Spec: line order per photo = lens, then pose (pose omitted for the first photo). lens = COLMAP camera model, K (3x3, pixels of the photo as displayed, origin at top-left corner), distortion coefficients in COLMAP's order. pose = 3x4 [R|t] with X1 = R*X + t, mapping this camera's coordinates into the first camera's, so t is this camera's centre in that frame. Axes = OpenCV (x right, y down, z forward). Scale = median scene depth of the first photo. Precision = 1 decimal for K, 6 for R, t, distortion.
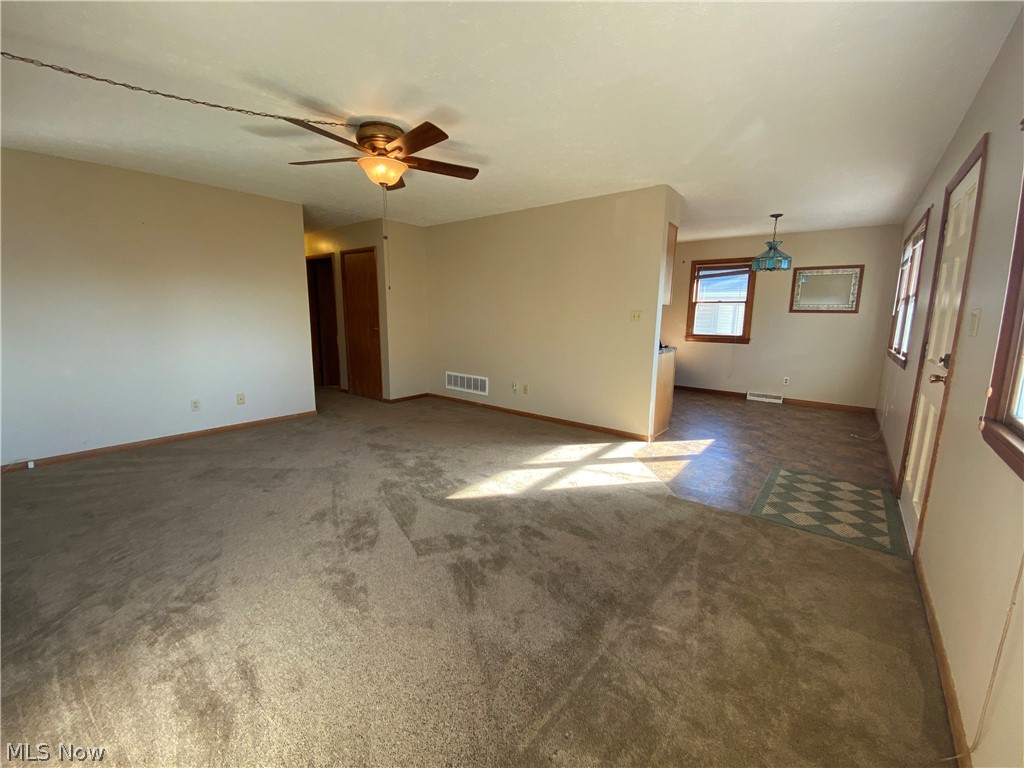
lens RADIAL K [[414.3, 0, 514.8], [0, 414.3, 375.8], [0, 0, 1]] dist [0.010637, -0.004868]
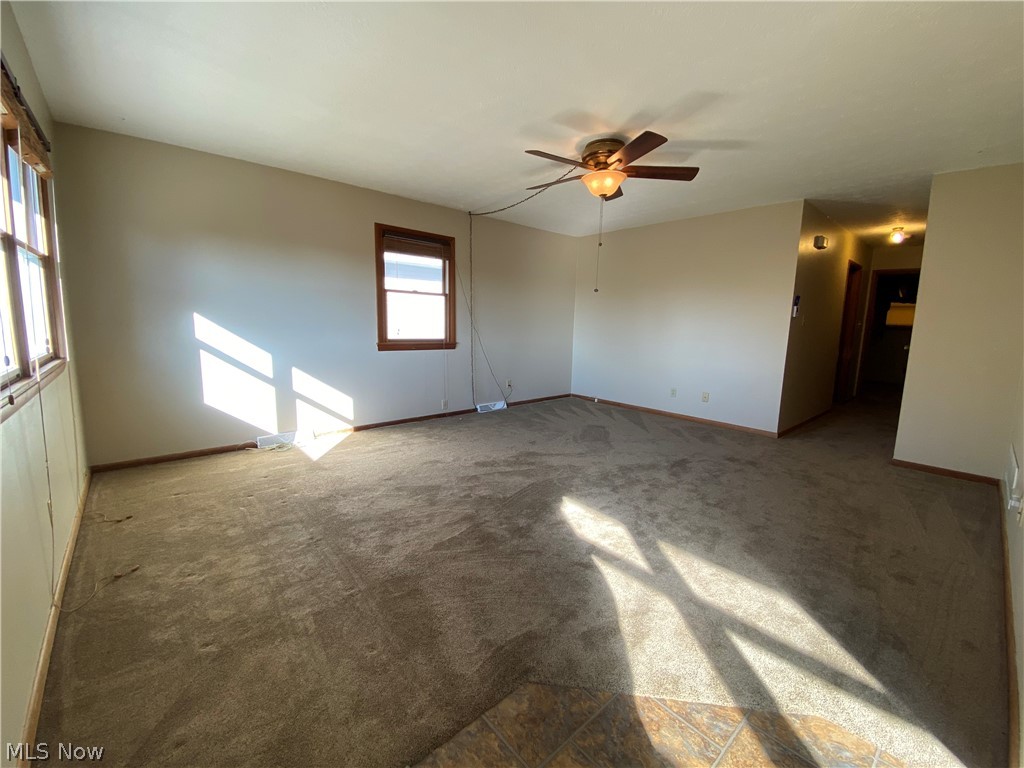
lens RADIAL K [[414.3, 0, 511.6], [0, 414.3, 376.8], [0, 0, 1]] dist [0.010637, -0.004868]
pose [[-0.166499, 0.128560, -0.977625, 0.601974], [-0.177886, 0.971281, 0.158021, -0.092847], [0.969863, 0.200216, -0.138848, 0.715284]]
